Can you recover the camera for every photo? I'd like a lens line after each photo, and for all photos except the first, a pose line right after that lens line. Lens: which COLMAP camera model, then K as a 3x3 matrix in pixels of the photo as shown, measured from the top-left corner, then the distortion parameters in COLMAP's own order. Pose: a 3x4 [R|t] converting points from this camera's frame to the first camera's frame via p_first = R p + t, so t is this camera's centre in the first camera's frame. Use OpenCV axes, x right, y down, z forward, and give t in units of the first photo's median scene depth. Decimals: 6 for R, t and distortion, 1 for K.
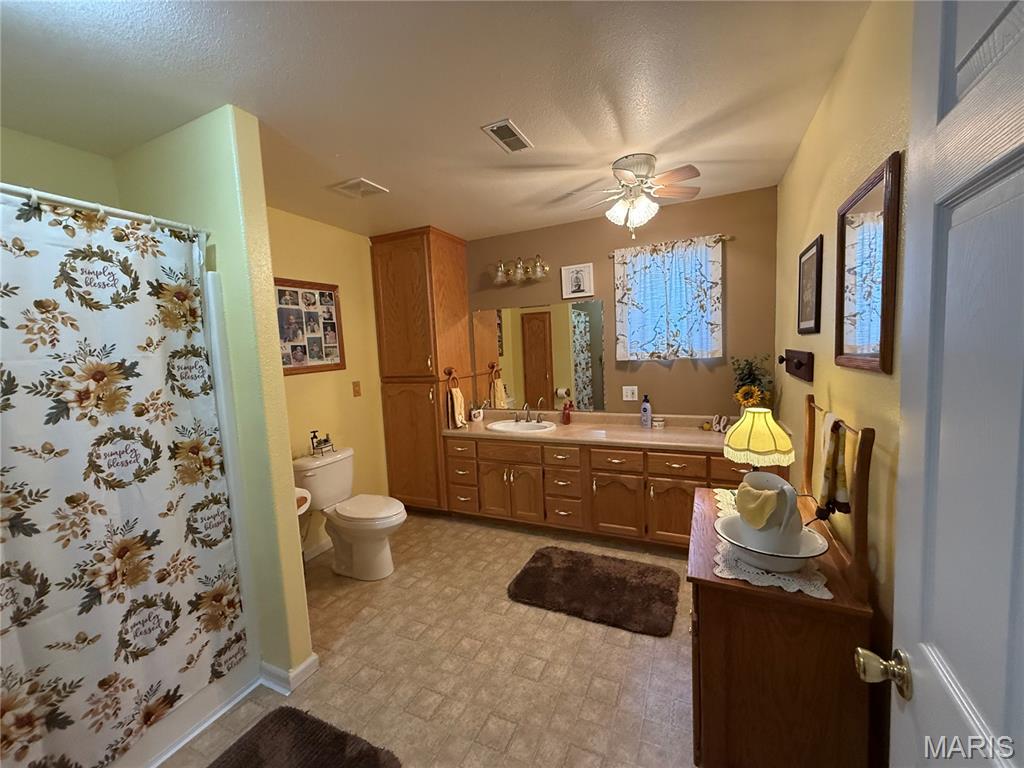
lens RADIAL K [[407.9, 0, 509.7], [0, 407.9, 383.0], [0, 0, 1]] dist [-0.000745, 0.000016]
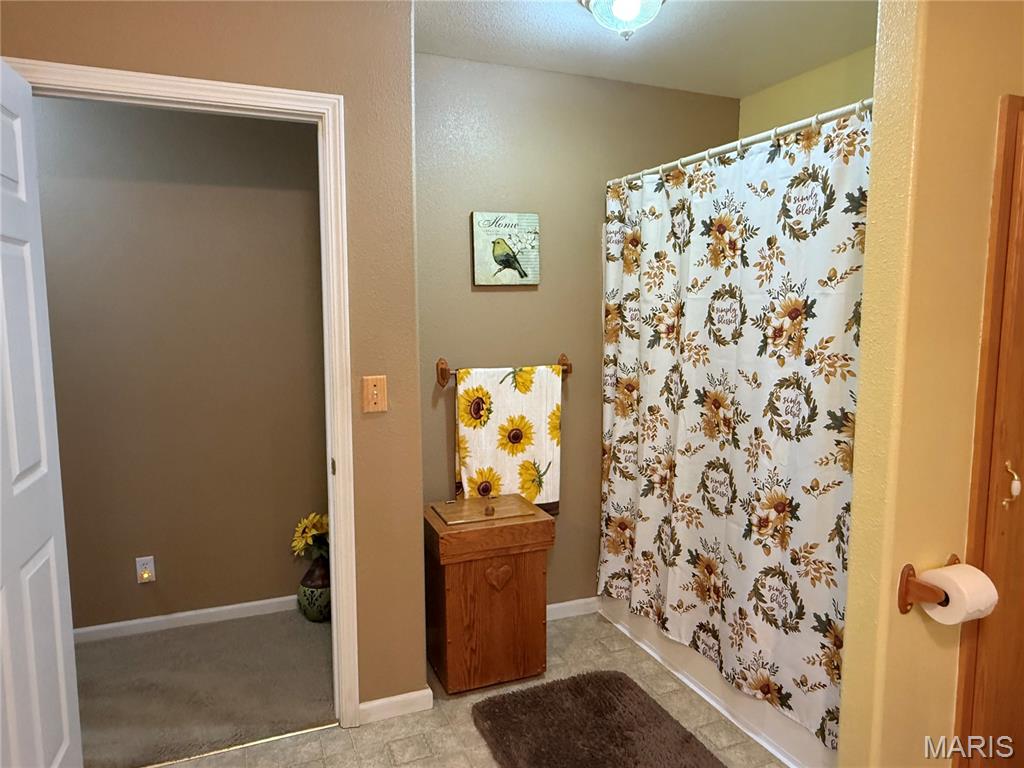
lens RADIAL K [[669.3, 0, 510.5], [0, 669.3, 387.0], [0, 0, 1]] dist [0.001271, 0.000429]
pose [[-0.671833, 0.134867, -0.728321, 0.496620], [-0.030946, 0.977314, 0.209521, -0.140332], [0.740056, 0.163301, -0.652418, 1.418768]]
